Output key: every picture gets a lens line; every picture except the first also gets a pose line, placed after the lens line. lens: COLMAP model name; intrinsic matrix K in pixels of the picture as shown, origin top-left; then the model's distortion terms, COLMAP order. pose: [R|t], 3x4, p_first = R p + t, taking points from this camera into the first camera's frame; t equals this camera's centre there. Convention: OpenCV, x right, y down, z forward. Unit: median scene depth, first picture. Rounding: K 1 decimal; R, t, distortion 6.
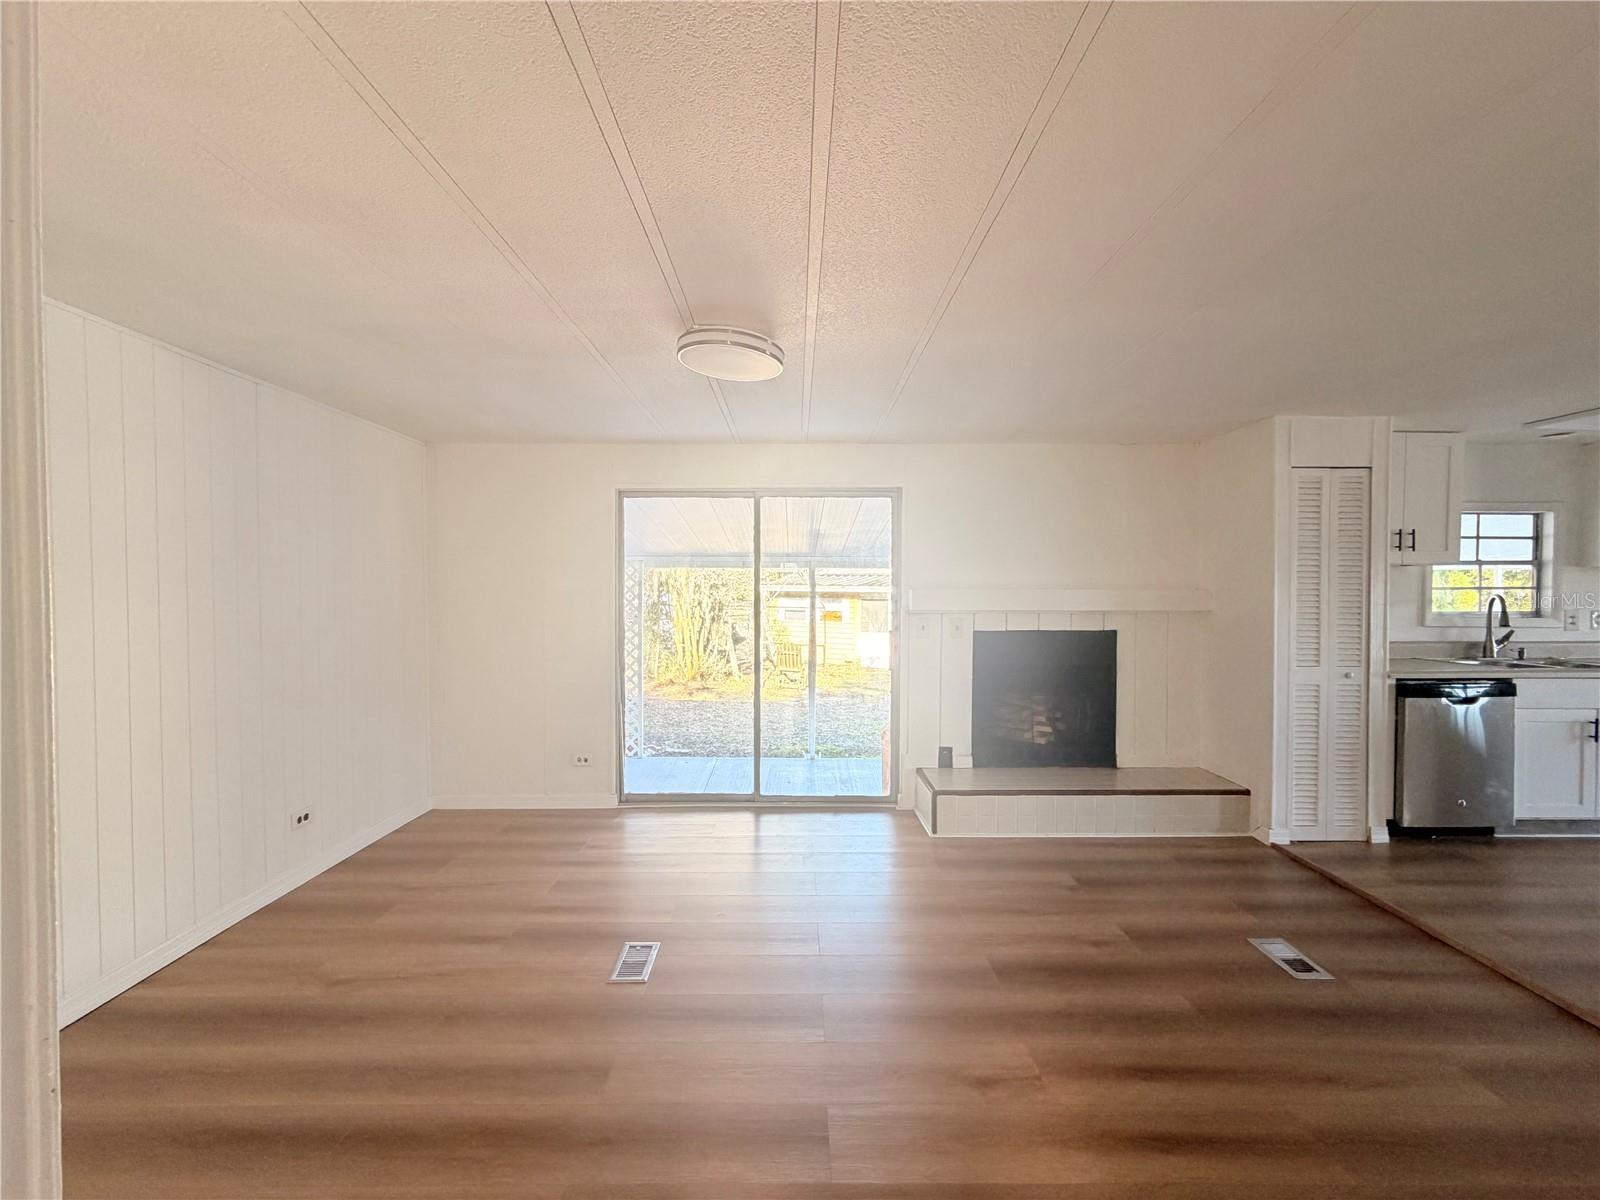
lens RADIAL K [[639.9, 0, 798.9], [0, 639.9, 598.7], [0, 0, 1]] dist [0.000313, 0.000412]
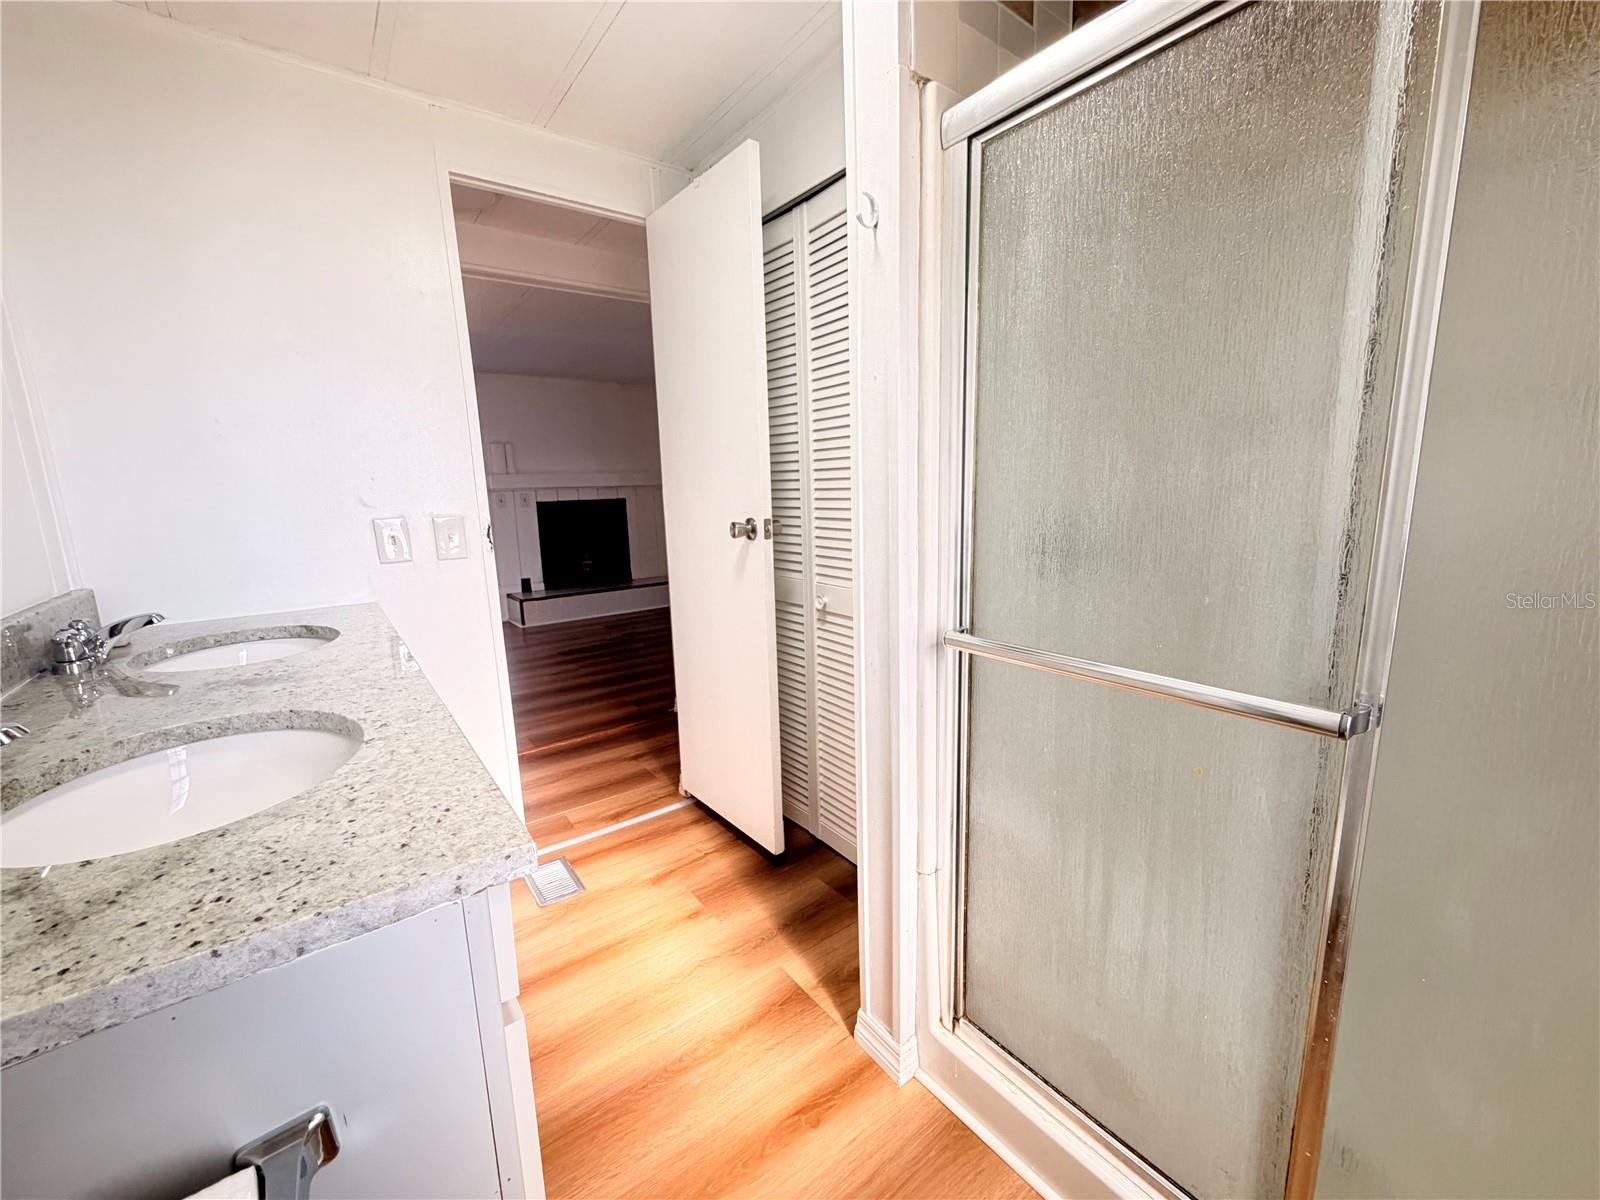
lens RADIAL K [[639.9, 0, 798.9], [0, 639.9, 598.7], [0, 0, 1]] dist [0.000313, 0.000412]
pose [[0.801252, -0.127254, 0.584638, -0.151156], [0.042000, 0.986673, 0.157202, 0.064669], [-0.596851, -0.101403, 0.795918, -0.628744]]
